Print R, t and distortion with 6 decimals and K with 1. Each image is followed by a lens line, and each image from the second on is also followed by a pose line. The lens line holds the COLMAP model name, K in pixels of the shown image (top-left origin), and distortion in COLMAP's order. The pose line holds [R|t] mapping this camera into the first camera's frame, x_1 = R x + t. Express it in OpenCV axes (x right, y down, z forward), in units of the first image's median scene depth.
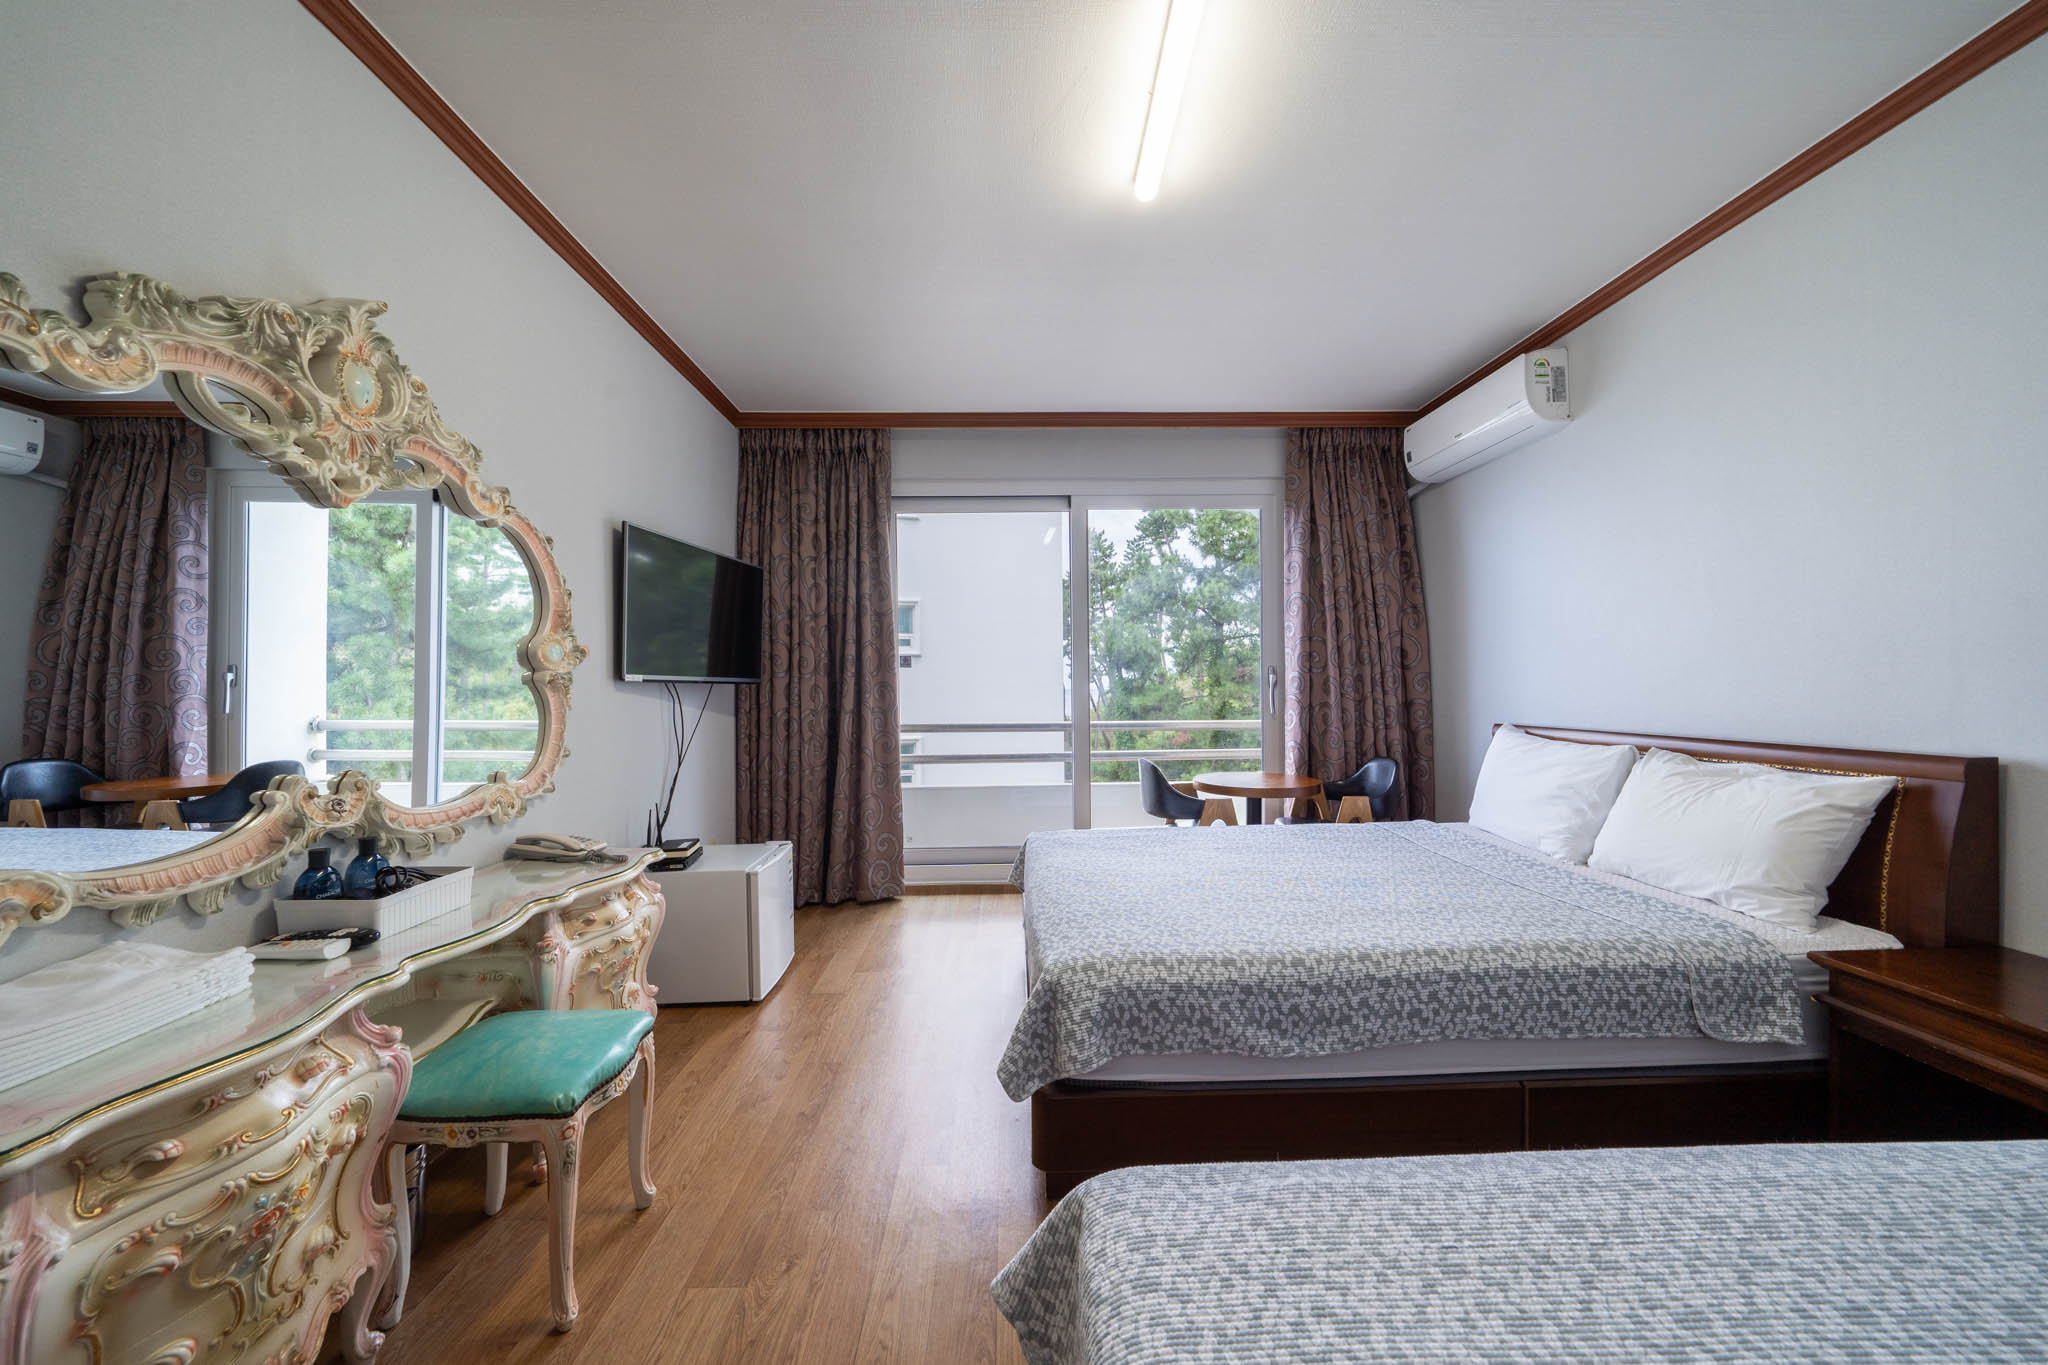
lens RADIAL K [[730.9, 0, 1024.0], [0, 730.9, 682.5], [0, 0, 1]] dist [-0.000178, -0.000074]
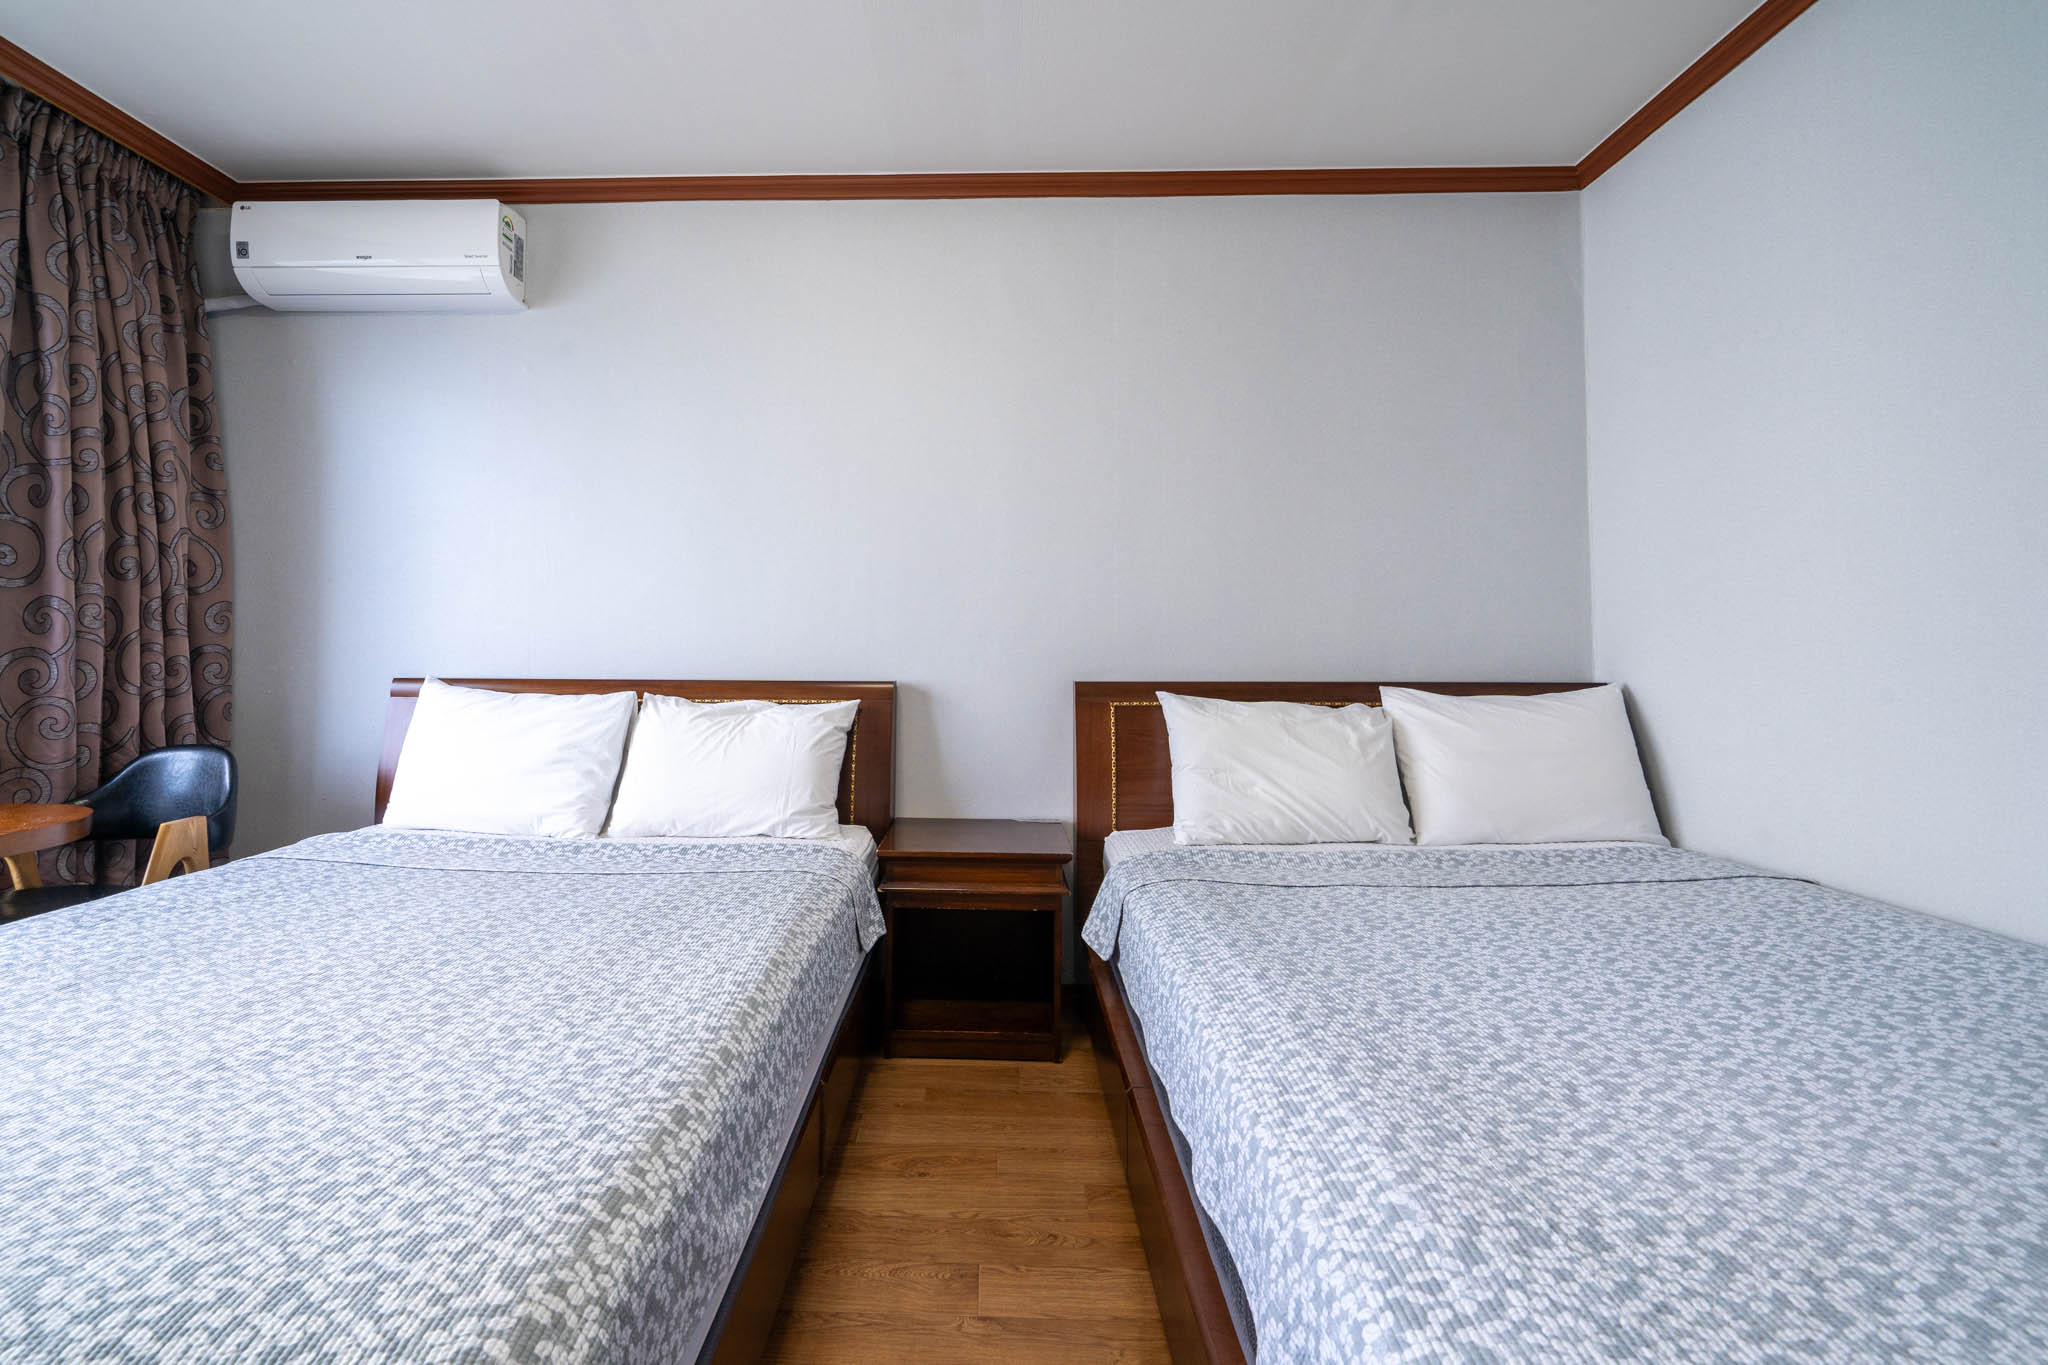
lens RADIAL K [[856.0, 0, 1021.3], [0, 856.0, 601.0], [0, 0, 1]] dist [0.000152, 0.000061]
pose [[0.053619, 0.069835, 0.996117, -0.154060], [-0.012534, 0.997520, -0.069258, 0.031730], [-0.998483, -0.008772, 0.054362, 0.354253]]
